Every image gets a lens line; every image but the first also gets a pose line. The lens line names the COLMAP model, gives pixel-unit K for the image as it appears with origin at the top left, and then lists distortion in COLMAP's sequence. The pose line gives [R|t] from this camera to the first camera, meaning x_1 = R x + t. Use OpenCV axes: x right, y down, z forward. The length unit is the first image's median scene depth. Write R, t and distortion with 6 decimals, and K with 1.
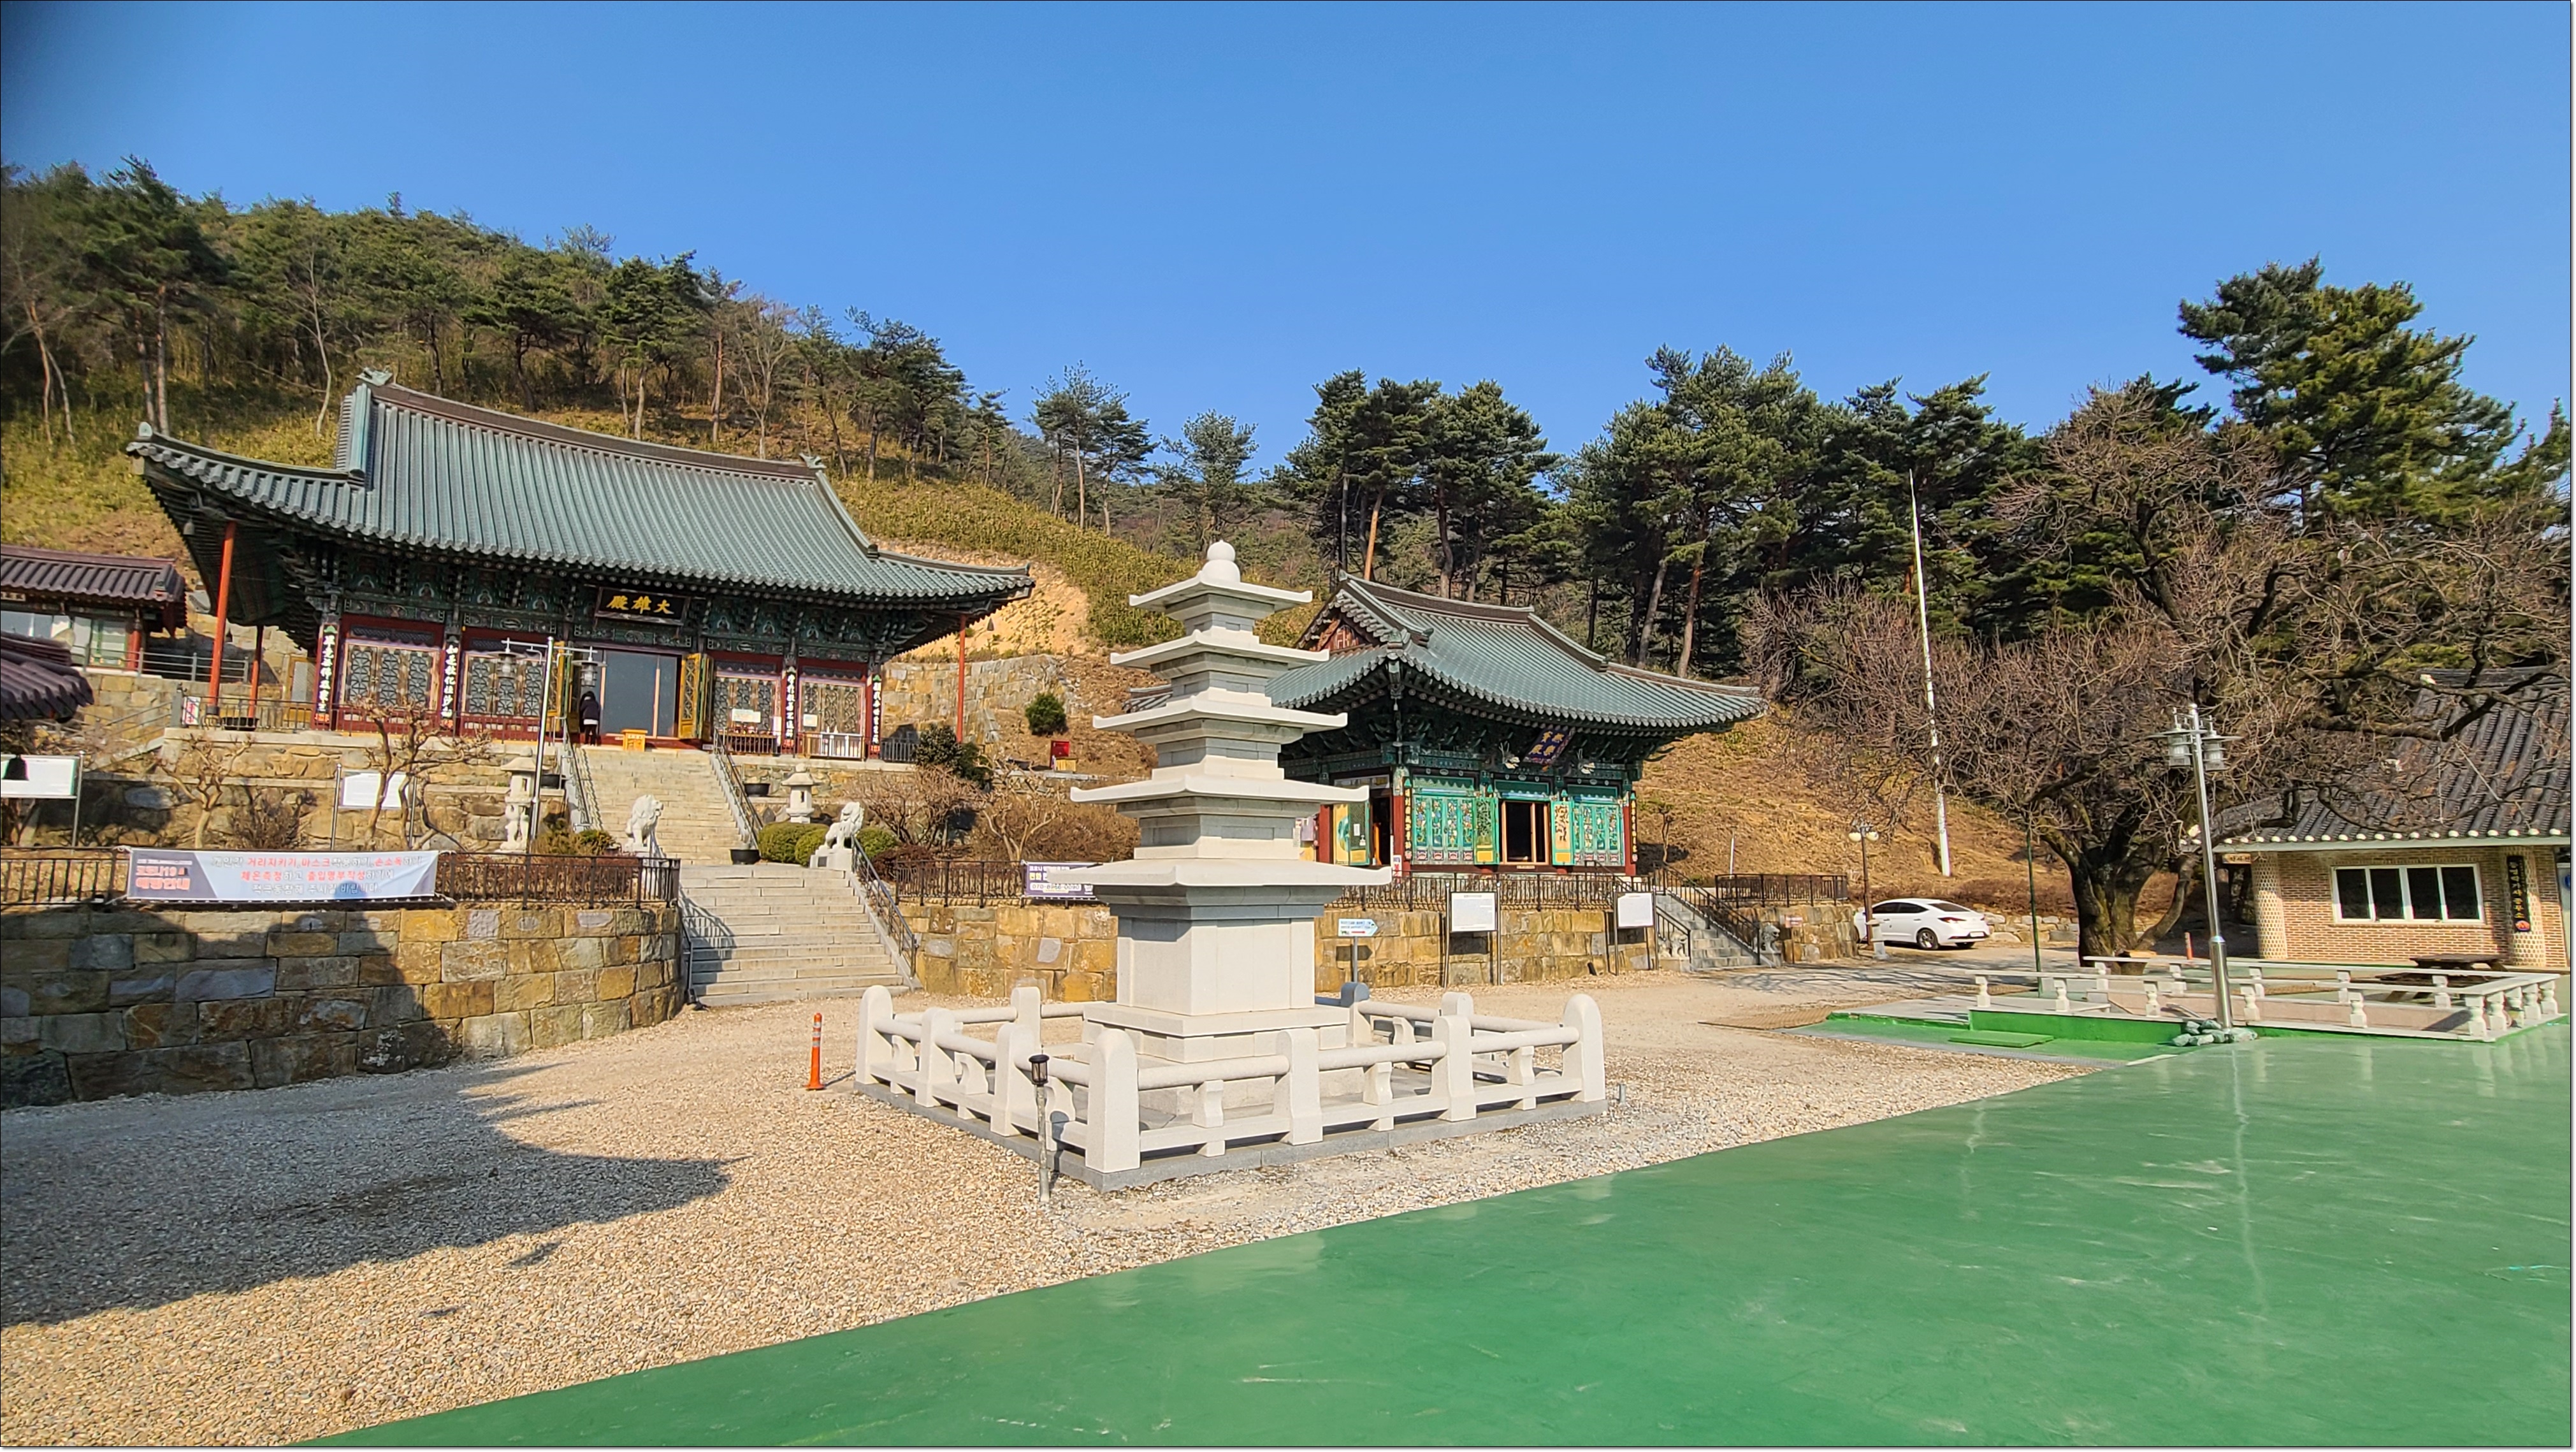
lens RADIAL K [[1272.7, 0, 1288.0], [0, 1272.7, 726.0], [0, 0, 1]] dist [-0.002338, -0.001527]
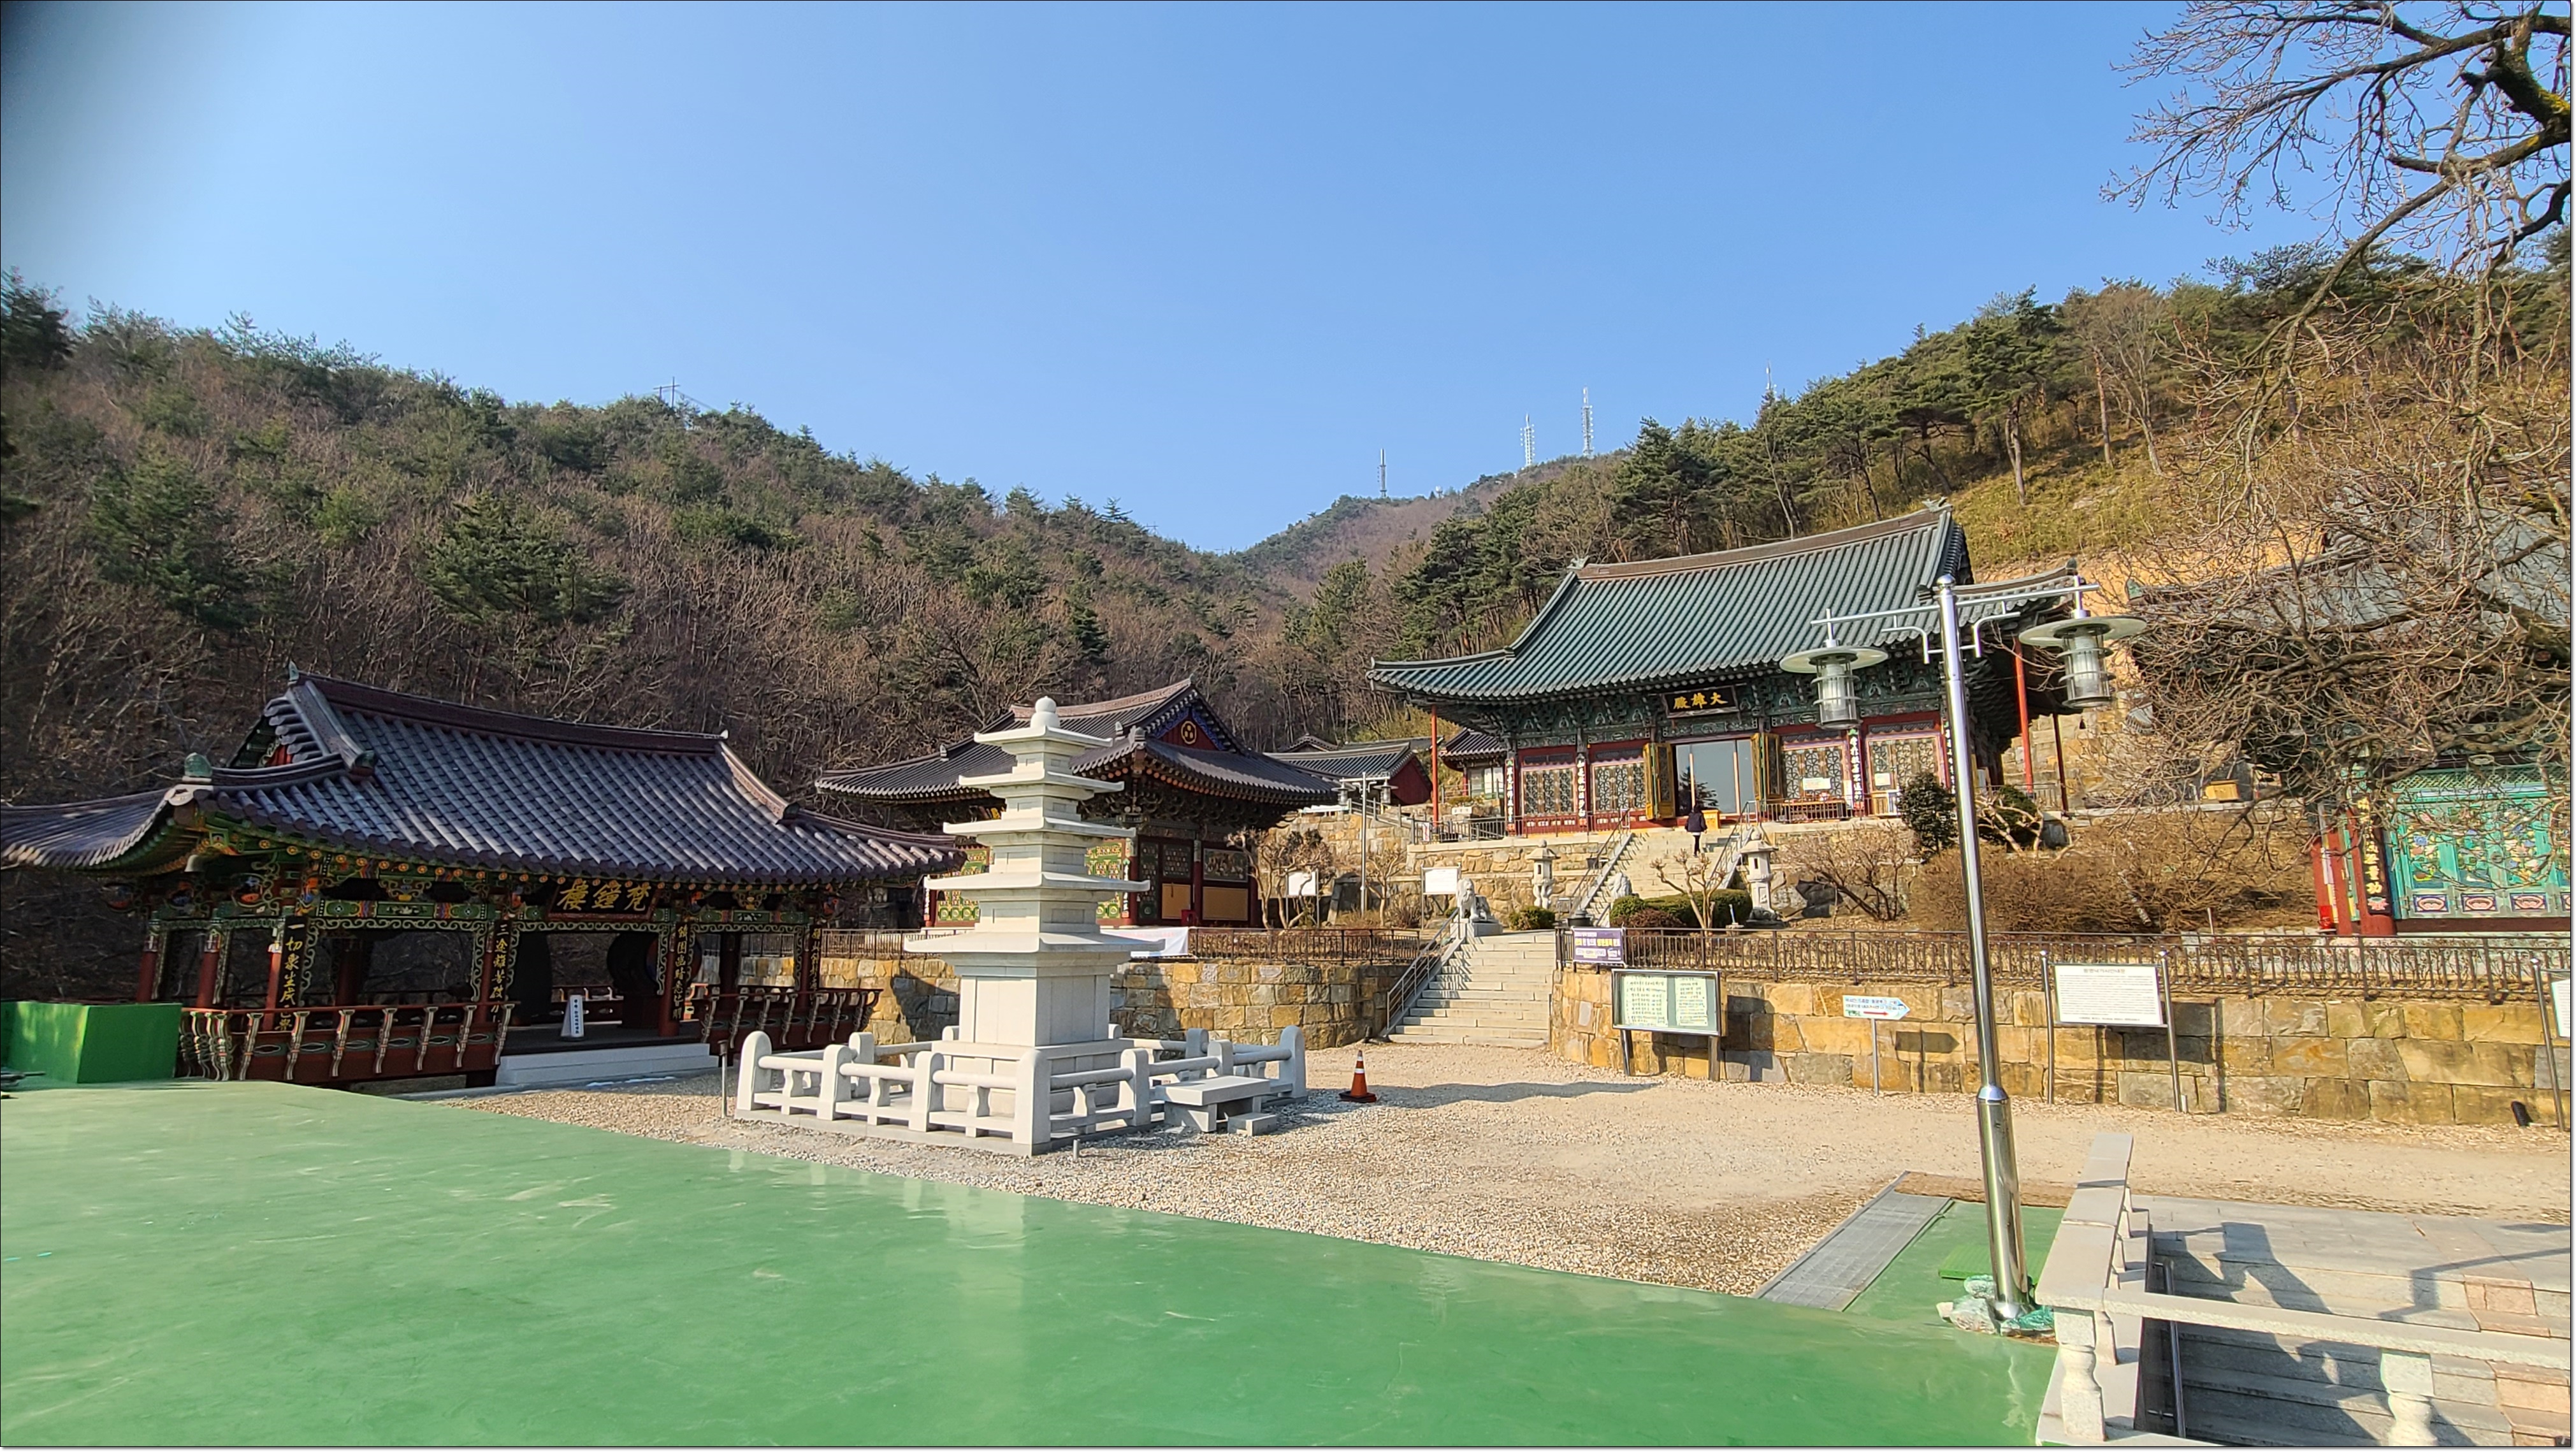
lens RADIAL K [[1272.7, 0, 1288.0], [0, 1272.7, 726.0], [0, 0, 1]] dist [-0.002338, -0.001527]
pose [[0.338112, -0.157372, -0.927855, 0.452309], [0.114312, 0.985487, -0.125491, 0.030221], [0.934137, -0.063635, 0.351195, 0.267598]]
